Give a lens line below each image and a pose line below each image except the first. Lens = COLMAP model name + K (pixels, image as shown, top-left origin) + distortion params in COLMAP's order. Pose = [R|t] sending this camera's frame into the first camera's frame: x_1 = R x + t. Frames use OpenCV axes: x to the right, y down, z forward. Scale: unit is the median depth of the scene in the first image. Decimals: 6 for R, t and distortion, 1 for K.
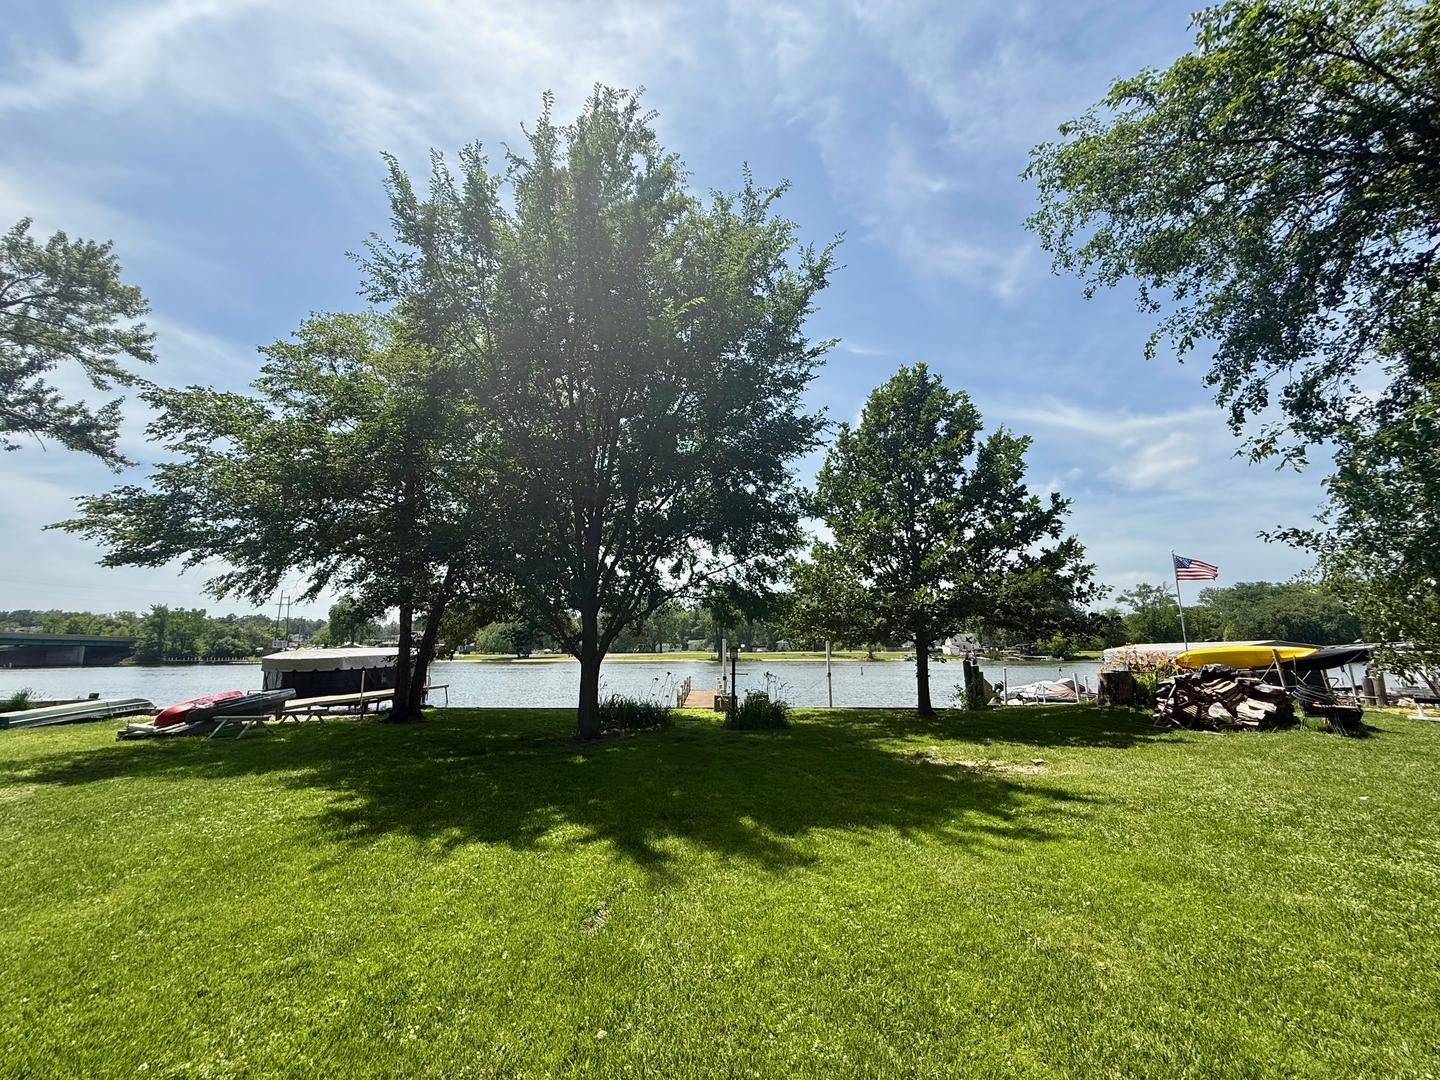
lens RADIAL K [[583.1, 0, 681.1], [0, 583.1, 526.7], [0, 0, 1]] dist [-0.000323, 0.000469]
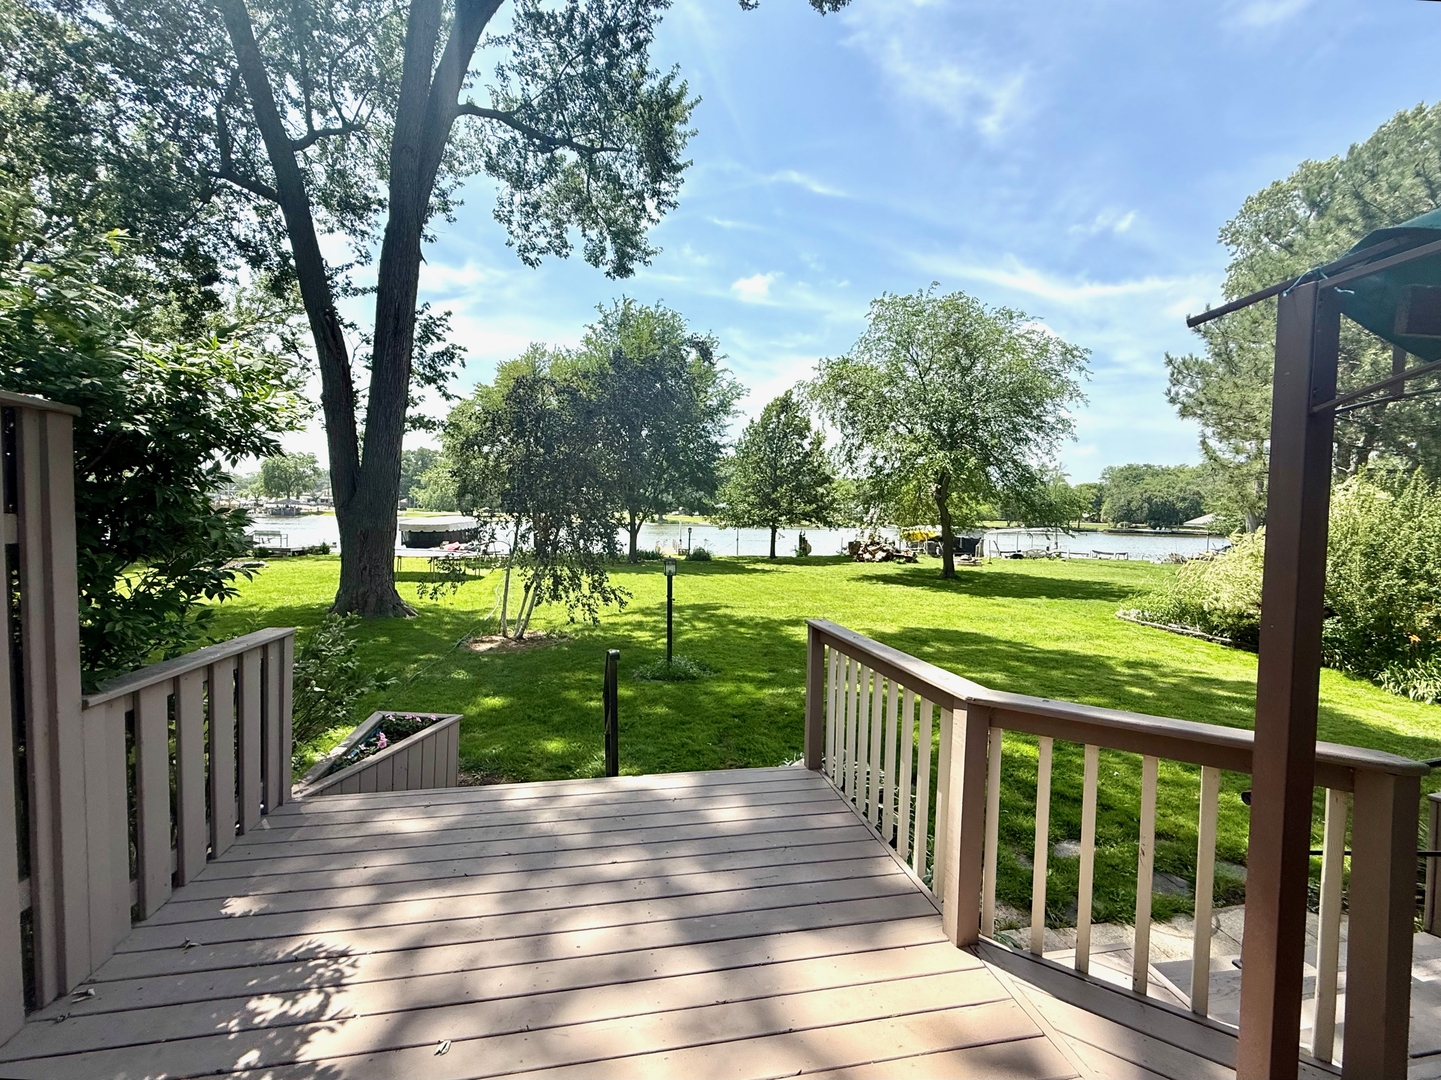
lens RADIAL K [[620.1, 0, 717.6], [0, 620.1, 541.8], [0, 0, 1]] dist [-0.015593, -0.000742]
pose [[0.986863, 0.017352, 0.160625, -0.153643], [-0.058091, 0.965835, 0.252564, -0.285464], [-0.150755, -0.258577, 0.954155, -1.068360]]
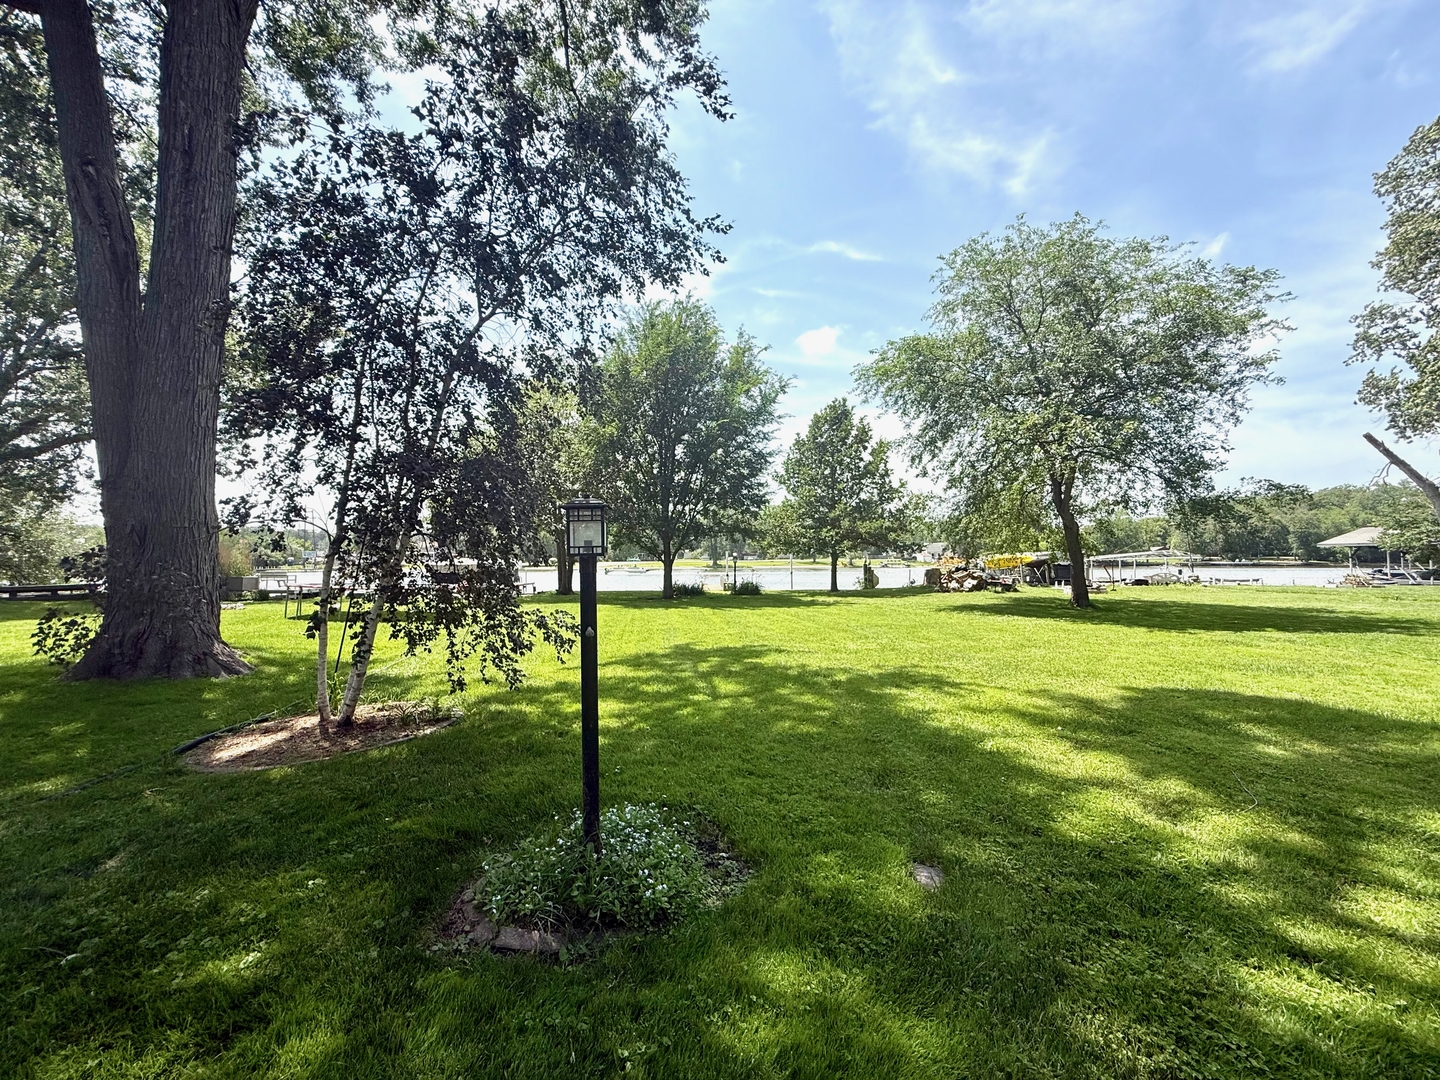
lens RADIAL K [[583.1, 0, 706.2], [0, 583.1, 528.3], [0, 0, 1]] dist [-0.000323, 0.000469]
pose [[0.998755, -0.001791, 0.049845, -0.081713], [-0.006035, 0.987675, 0.156404, -0.152545], [-0.049511, -0.156510, 0.986435, -0.717671]]
